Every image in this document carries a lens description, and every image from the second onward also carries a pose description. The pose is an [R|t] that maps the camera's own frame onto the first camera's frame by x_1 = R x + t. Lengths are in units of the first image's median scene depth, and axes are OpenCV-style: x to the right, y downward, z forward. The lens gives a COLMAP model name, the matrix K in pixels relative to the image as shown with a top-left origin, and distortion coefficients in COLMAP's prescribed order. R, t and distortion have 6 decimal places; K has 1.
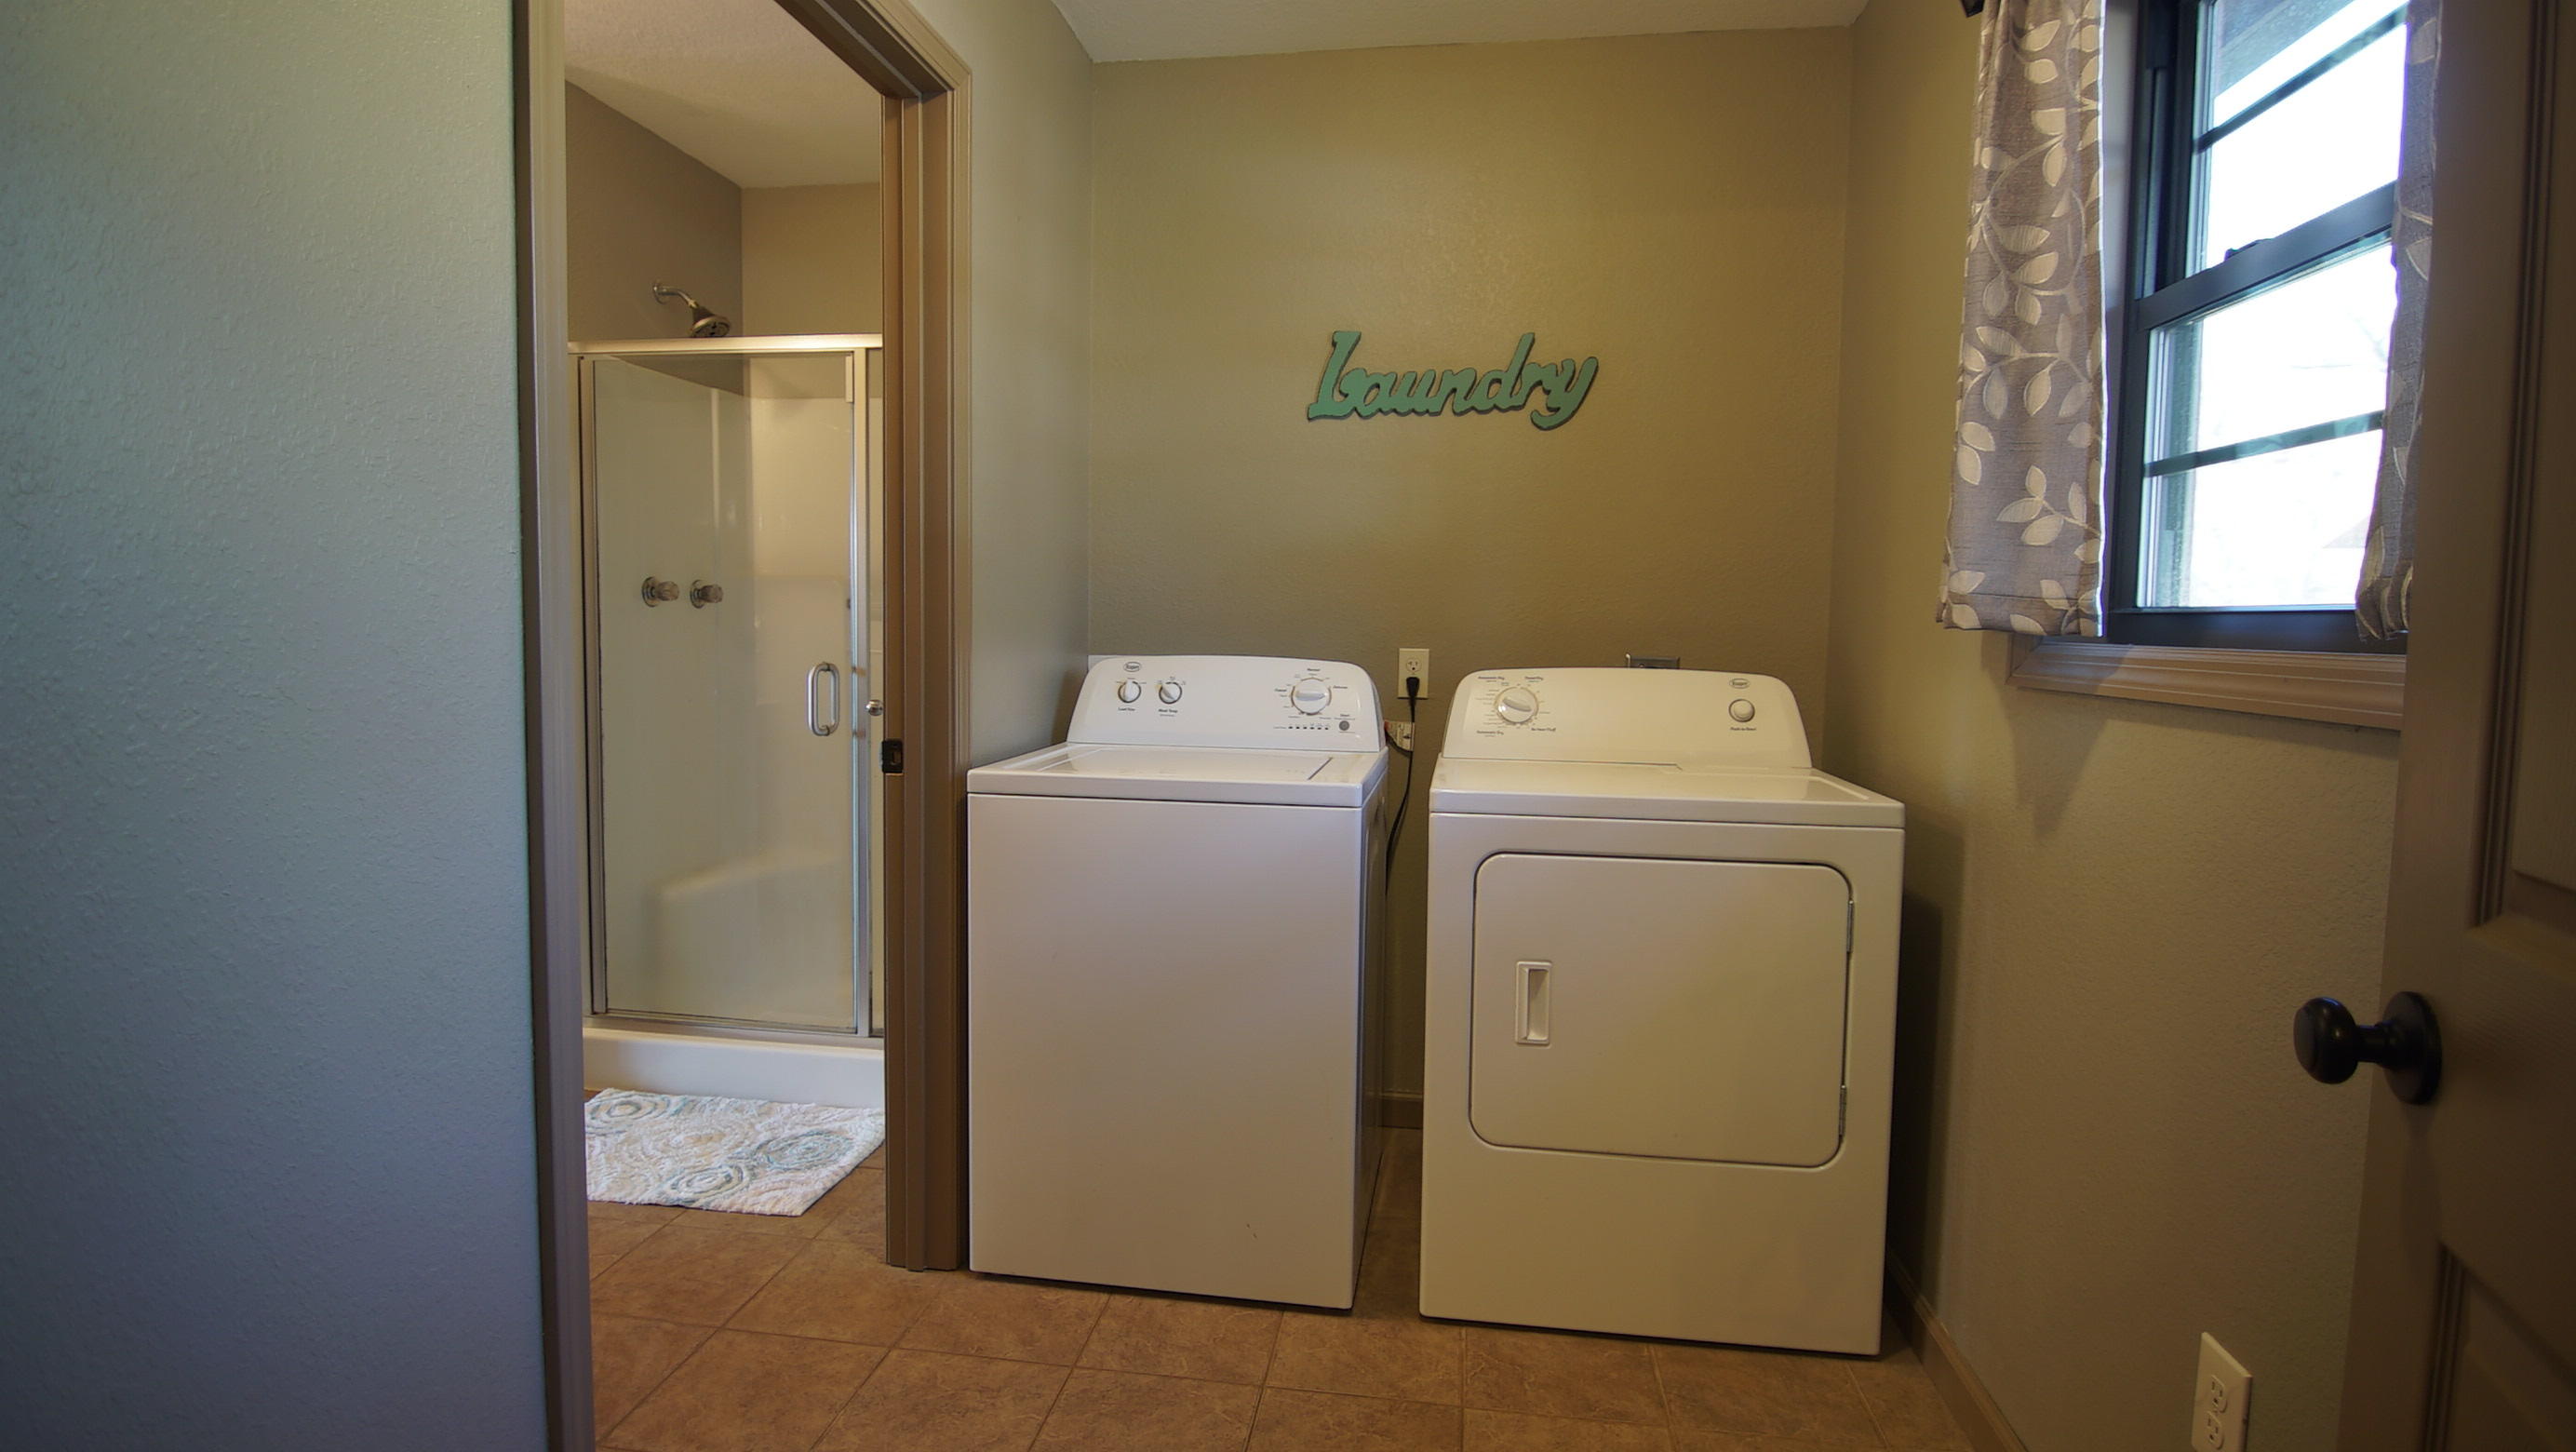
lens RADIAL K [[1251.0, 0, 1278.2], [0, 1251.0, 705.7], [0, 0, 1]] dist [-0.007001, -0.009360]
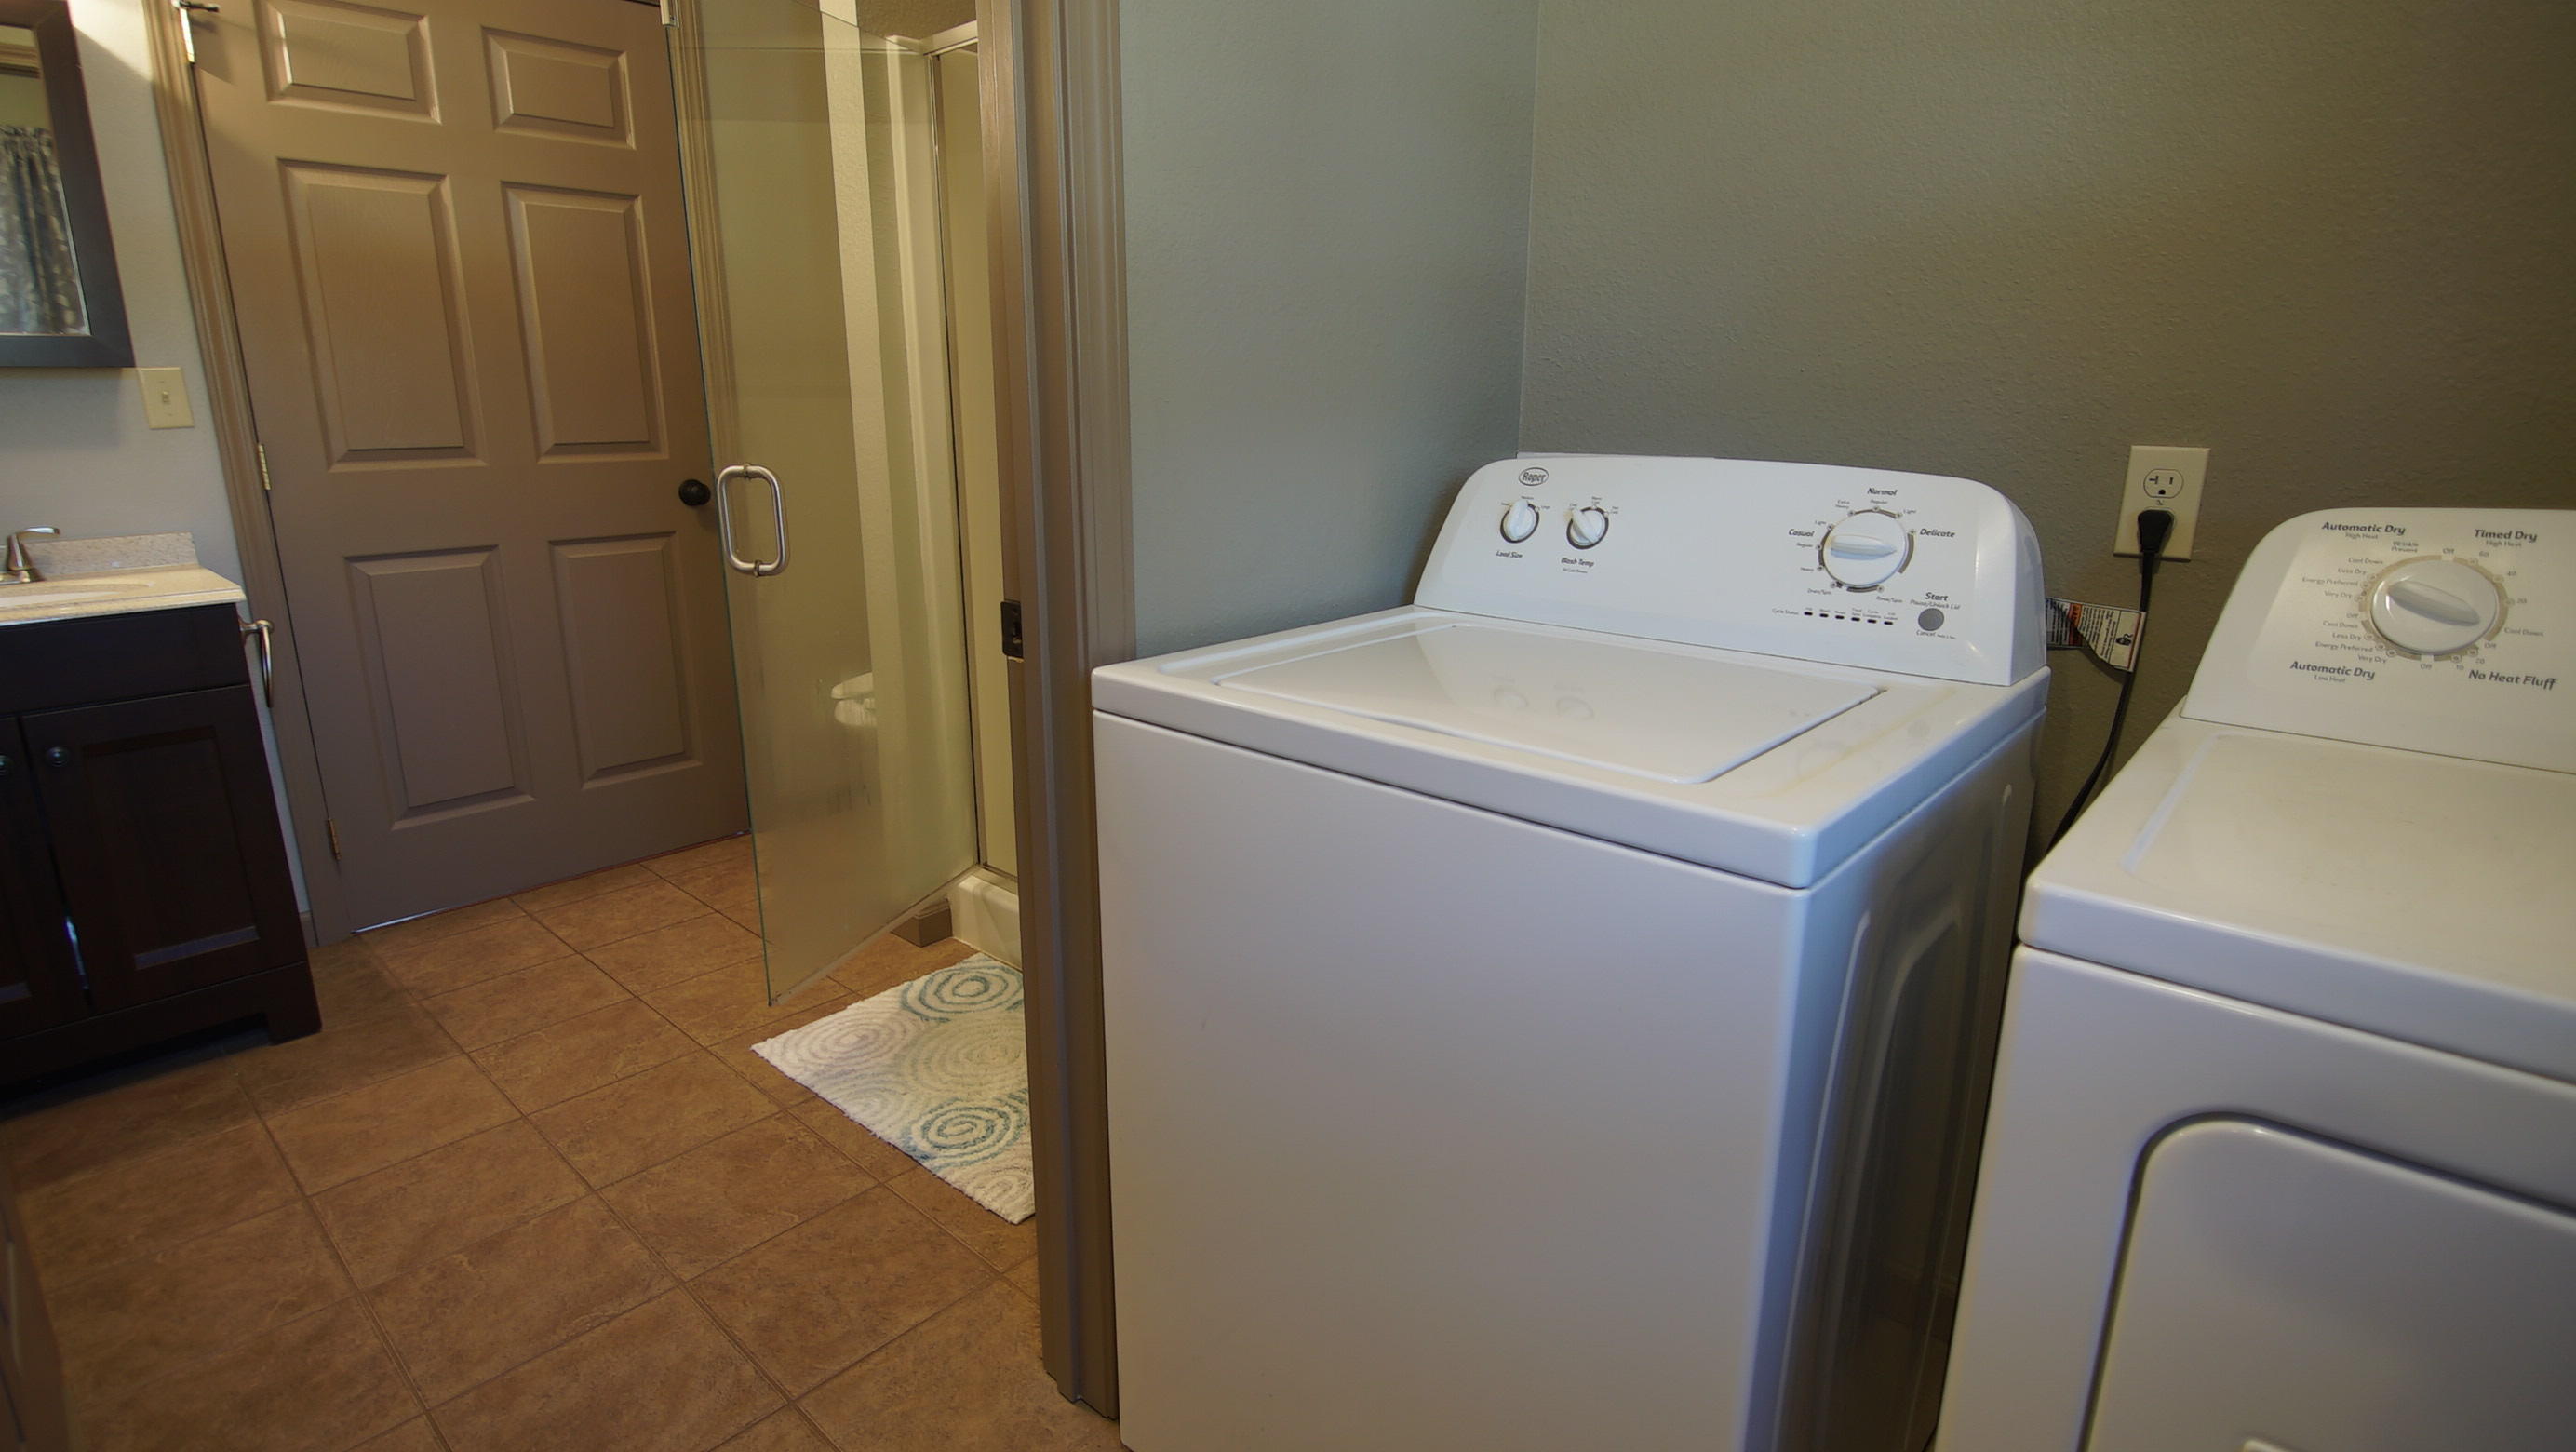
lens RADIAL K [[1251.0, 0, 1278.2], [0, 1251.0, 705.7], [0, 0, 1]] dist [-0.007001, -0.009360]
pose [[0.833688, 0.119105, -0.539238, 0.099028], [-0.026308, 0.983922, 0.176652, -0.026094], [0.551608, -0.133087, 0.823418, 0.469824]]
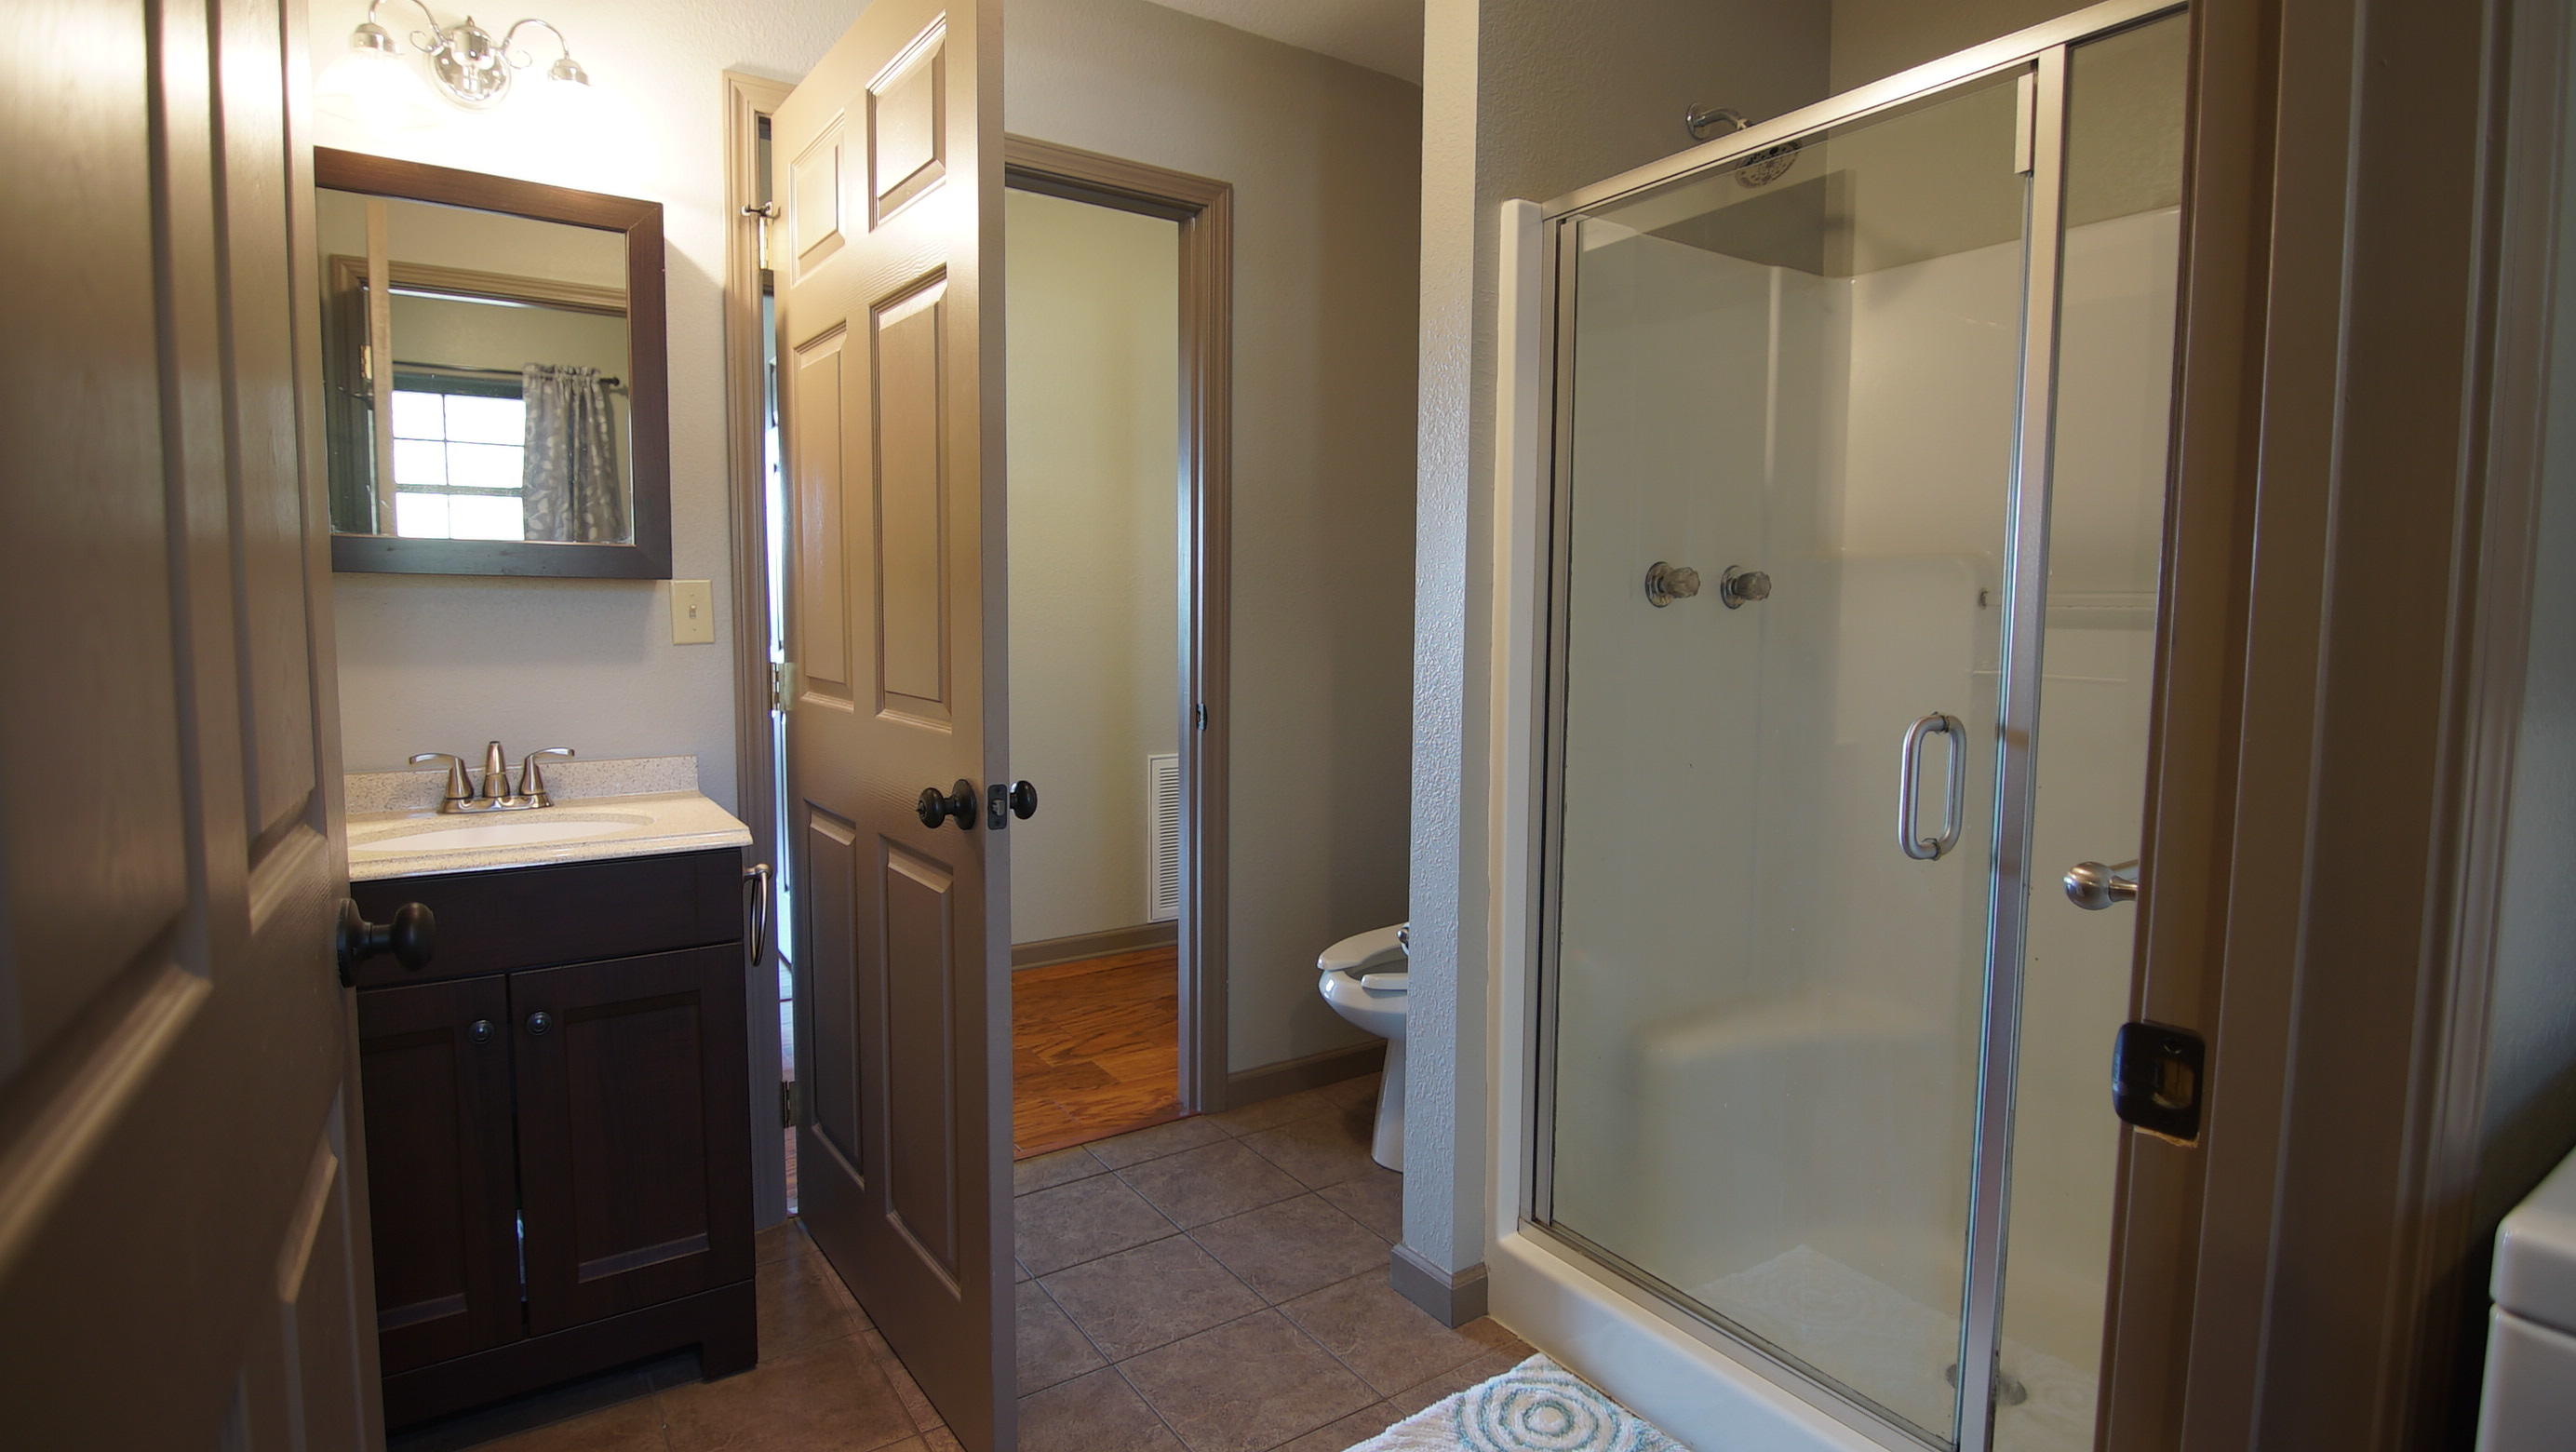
lens RADIAL K [[1245.6, 0, 1281.4], [0, 1245.6, 706.2], [0, 0, 1]] dist [-0.003322, -0.013624]
pose [[0.677479, 0.047096, -0.734033, -0.192806], [-0.047915, 0.998654, 0.019851, -0.038559], [0.733980, 0.021723, 0.678824, 0.514641]]
